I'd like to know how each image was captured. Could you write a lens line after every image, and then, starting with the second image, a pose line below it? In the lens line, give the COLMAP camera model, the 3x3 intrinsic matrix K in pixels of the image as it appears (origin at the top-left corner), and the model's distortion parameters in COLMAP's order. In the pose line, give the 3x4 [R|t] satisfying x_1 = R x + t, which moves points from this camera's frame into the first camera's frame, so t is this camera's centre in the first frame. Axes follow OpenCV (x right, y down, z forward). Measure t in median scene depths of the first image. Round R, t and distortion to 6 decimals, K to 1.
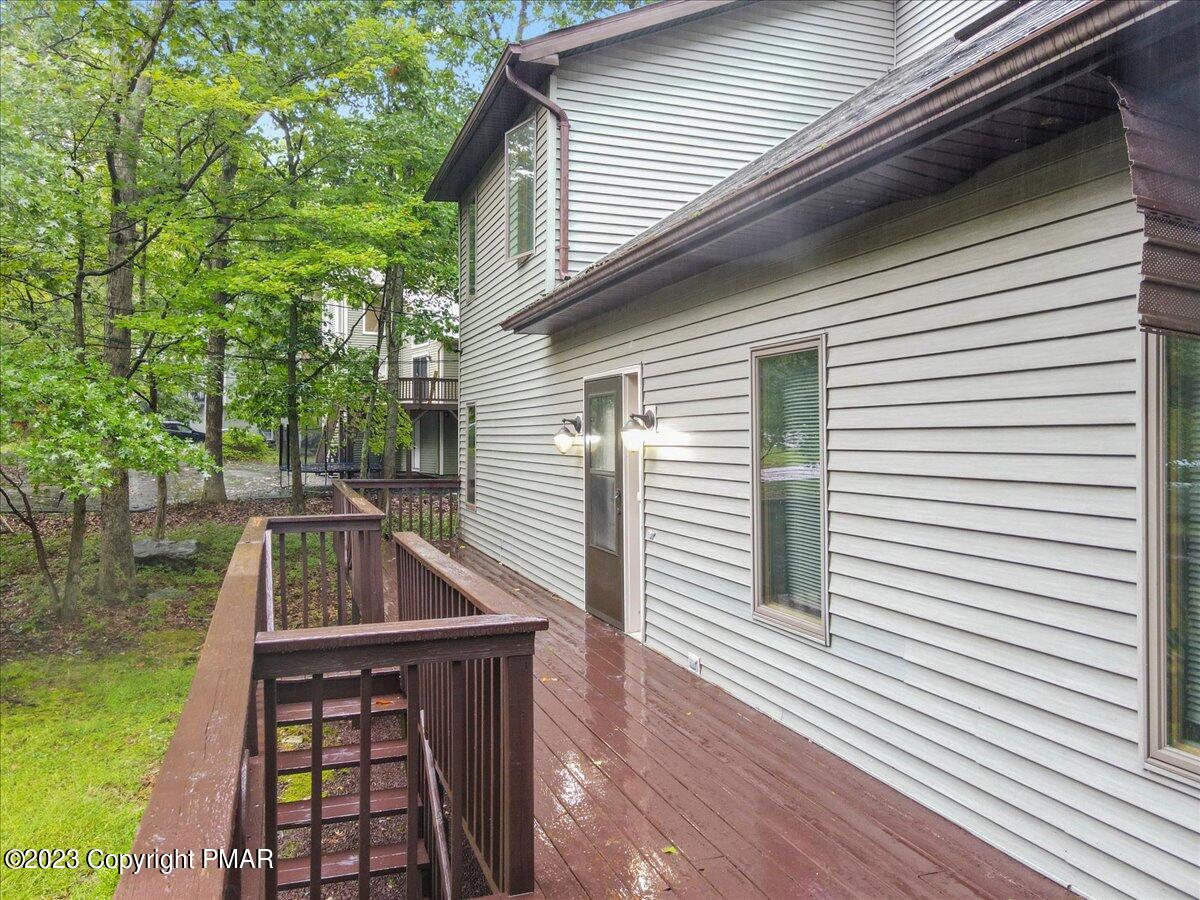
lens RADIAL K [[893.8, 0, 590.2], [0, 893.8, 444.6], [0, 0, 1]] dist [0.033447, -0.000409]
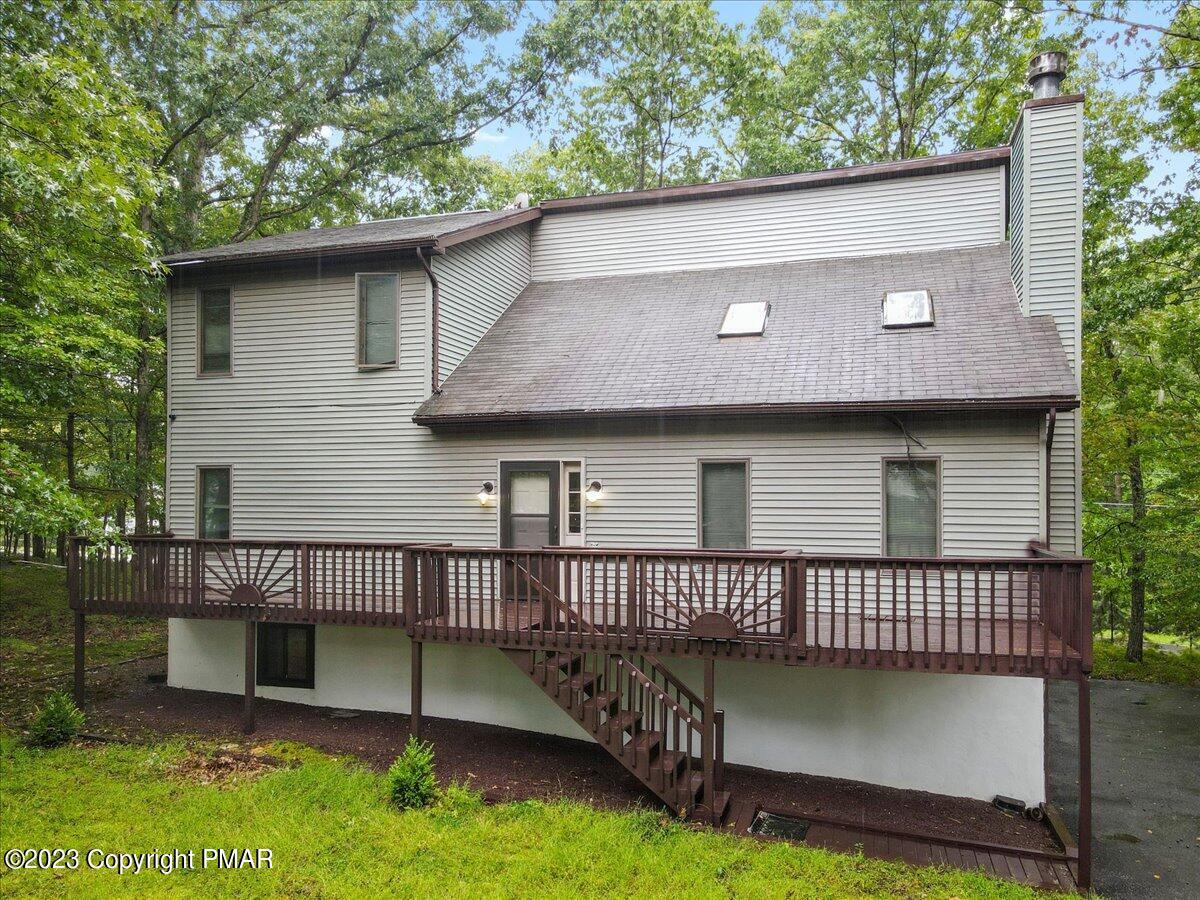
lens RADIAL K [[893.8, 0, 590.2], [0, 893.8, 444.6], [0, 0, 1]] dist [0.033447, -0.000409]
pose [[0.600194, 0.041286, 0.798788, -1.895226], [0.004219, 0.998490, -0.054777, -0.014460], [-0.799843, 0.036247, 0.599113, -0.205713]]
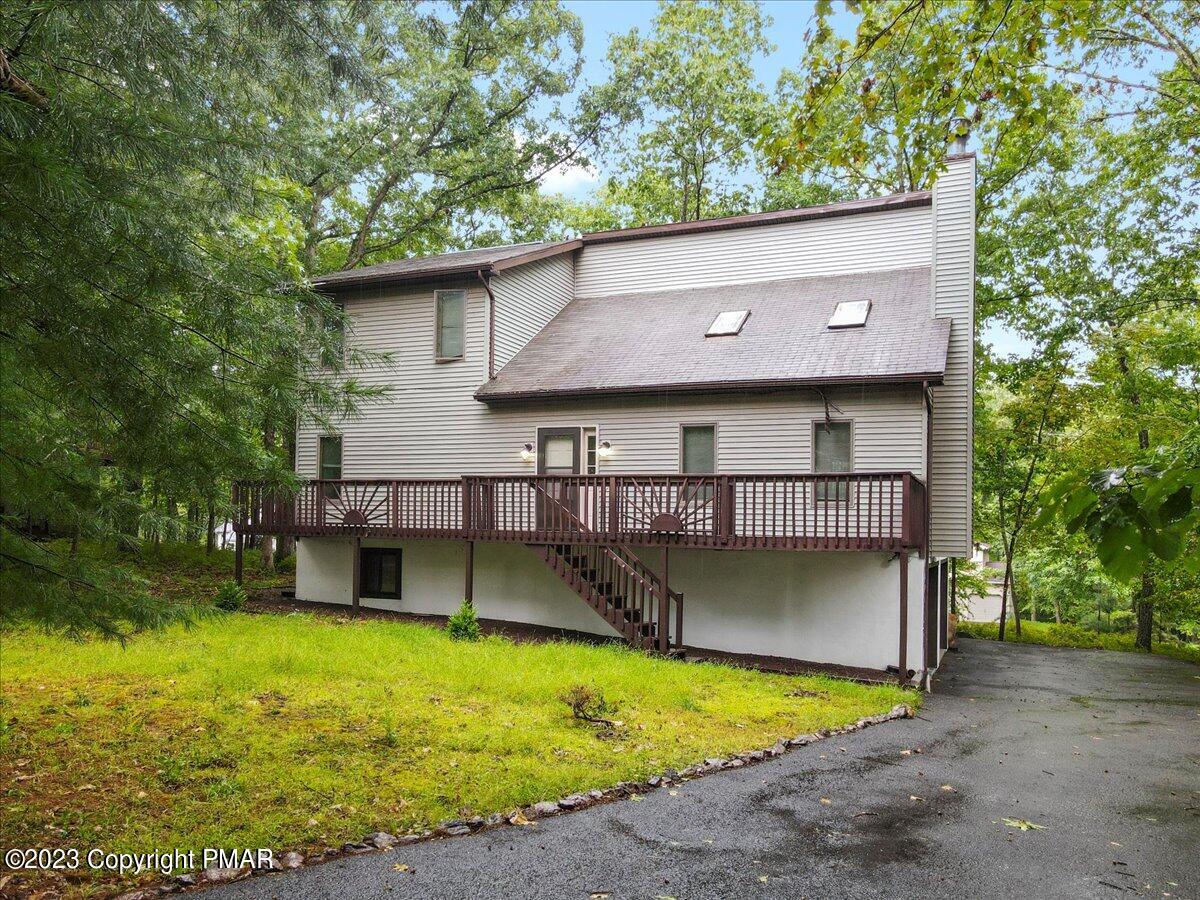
lens RADIAL K [[868.0, 0, 600.0], [0, 868.0, 450.0], [0, 0, 1]] dist [0.000552, -0.000926]
pose [[0.661576, 0.059690, 0.747498, -2.333980], [-0.007796, 0.997321, -0.072739, 0.216950], [-0.749837, 0.042295, 0.660269, -0.845038]]
